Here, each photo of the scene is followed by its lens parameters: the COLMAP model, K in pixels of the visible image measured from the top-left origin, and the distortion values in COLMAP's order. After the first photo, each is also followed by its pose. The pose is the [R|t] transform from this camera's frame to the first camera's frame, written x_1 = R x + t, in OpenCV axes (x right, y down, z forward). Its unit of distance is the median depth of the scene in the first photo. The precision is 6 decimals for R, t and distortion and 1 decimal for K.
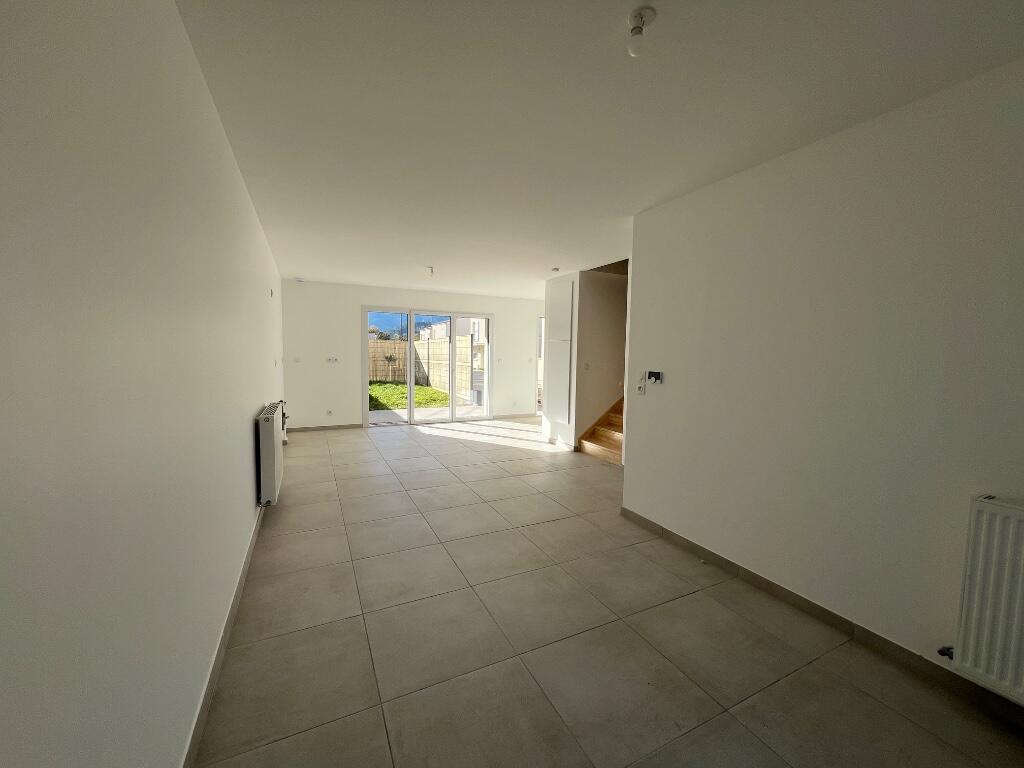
lens RADIAL K [[406.8, 0, 522.3], [0, 406.8, 379.4], [0, 0, 1]] dist [-0.002245, -0.000031]
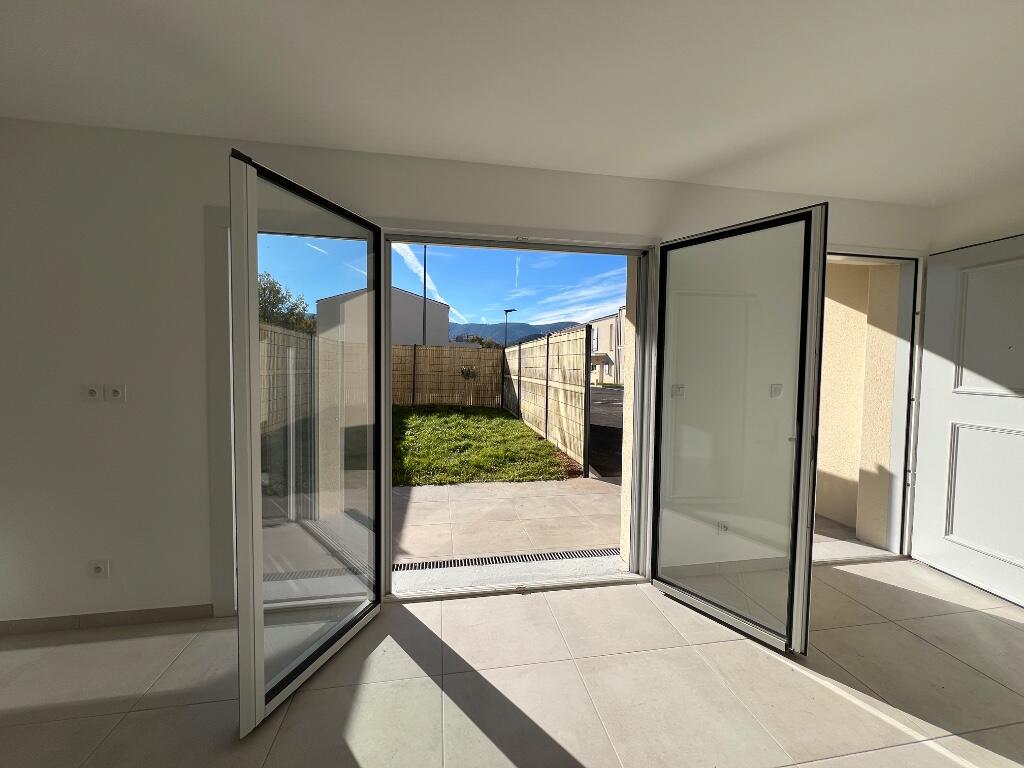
lens RADIAL K [[406.8, 0, 518.5], [0, 406.8, 381.6], [0, 0, 1]] dist [-0.002245, -0.000031]
pose [[0.954336, 0.009406, -0.298587, -0.034390], [-0.017841, 0.999515, -0.025534, -0.018549], [0.298202, 0.029695, 0.954041, 0.316990]]
